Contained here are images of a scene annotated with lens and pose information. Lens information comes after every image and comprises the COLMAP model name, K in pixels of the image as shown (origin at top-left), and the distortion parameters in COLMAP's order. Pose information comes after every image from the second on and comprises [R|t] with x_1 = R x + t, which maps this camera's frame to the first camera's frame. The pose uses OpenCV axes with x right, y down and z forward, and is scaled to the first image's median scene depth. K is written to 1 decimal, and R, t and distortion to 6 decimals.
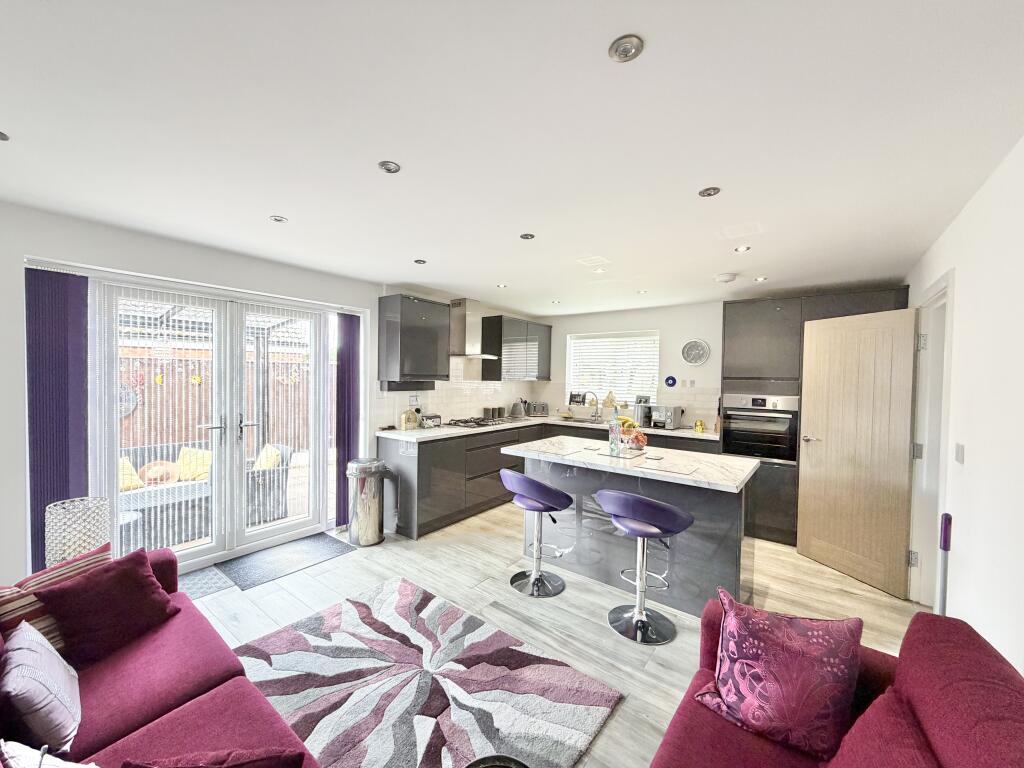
lens RADIAL K [[415.8, 0, 519.9], [0, 415.8, 384.0], [0, 0, 1]] dist [-0.001088, 0.000009]
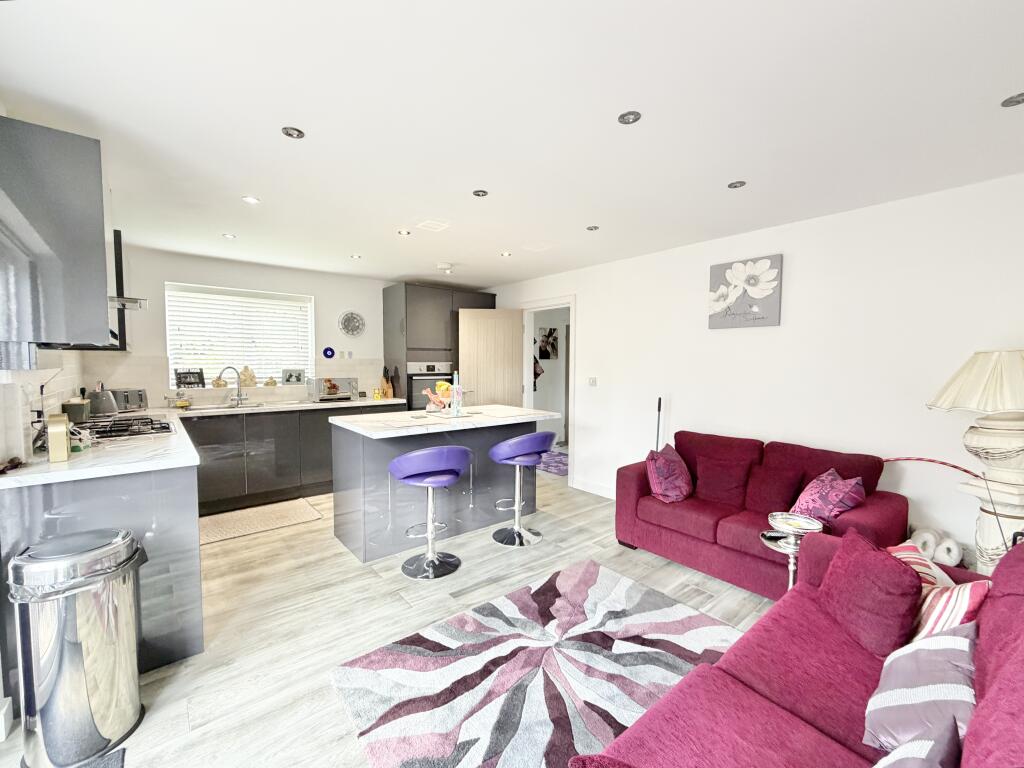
lens RADIAL K [[415.8, 0, 519.9], [0, 415.8, 384.0], [0, 0, 1]] dist [-0.001088, 0.000009]
pose [[0.211372, -0.067879, 0.975046, -0.824871], [0.019561, 0.997680, 0.065214, 0.019856], [-0.977210, 0.005289, 0.212209, 0.634201]]
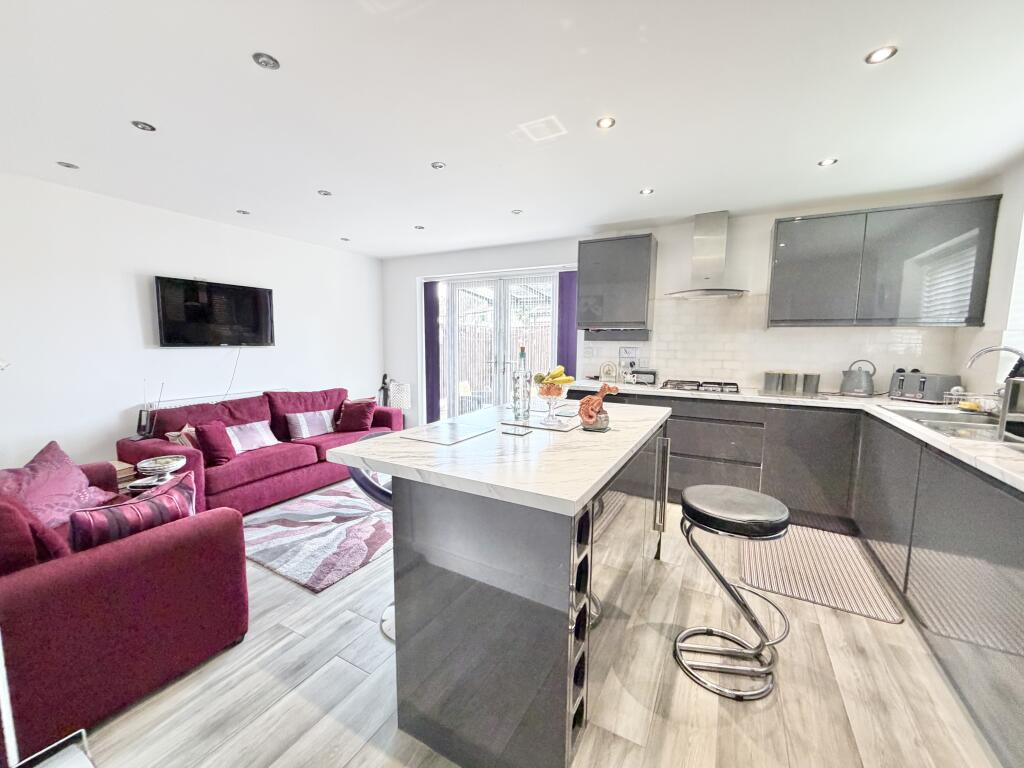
lens RADIAL K [[414.4, 0, 492.5], [0, 414.4, 386.4], [0, 0, 1]] dist [-0.000122, 0.000019]
pose [[0.104833, 0.091318, -0.990288, 0.927175], [-0.025979, 0.995687, 0.089066, 0.061046], [0.994150, 0.016390, 0.106753, 0.920018]]
